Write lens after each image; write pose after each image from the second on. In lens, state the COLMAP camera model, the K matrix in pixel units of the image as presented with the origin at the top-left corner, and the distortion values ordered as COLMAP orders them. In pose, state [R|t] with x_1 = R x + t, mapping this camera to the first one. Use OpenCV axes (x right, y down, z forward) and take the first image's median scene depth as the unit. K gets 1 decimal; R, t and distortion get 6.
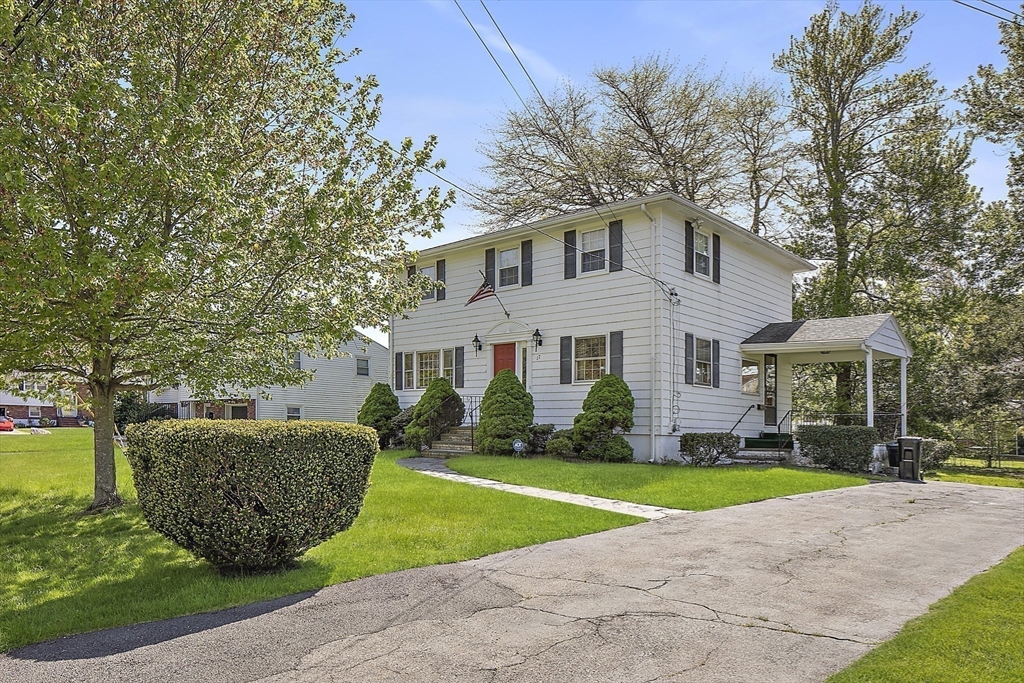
lens RADIAL K [[696.7, 0, 512.6], [0, 696.7, 368.5], [0, 0, 1]] dist [-0.004533, -0.000797]
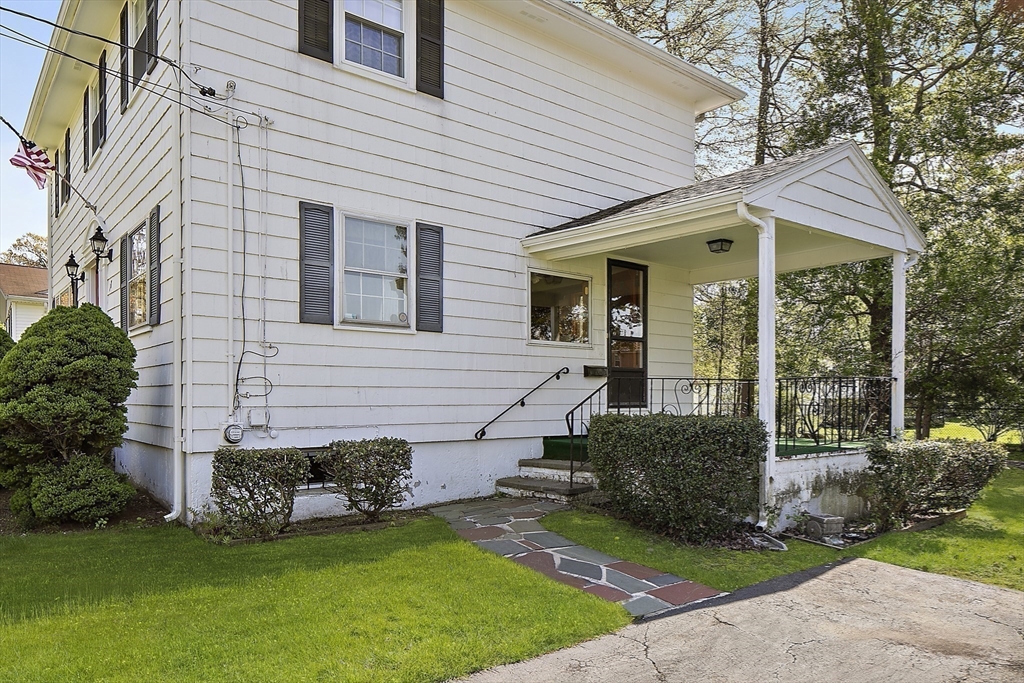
lens RADIAL K [[725.4, 0, 511.4], [0, 725.4, 381.9], [0, 0, 1]] dist [-0.004779, -0.002967]
pose [[0.993735, -0.027651, -0.108289, 0.388844], [0.034916, 0.997223, 0.065784, 0.030044], [0.106169, -0.069153, 0.991941, 0.538073]]
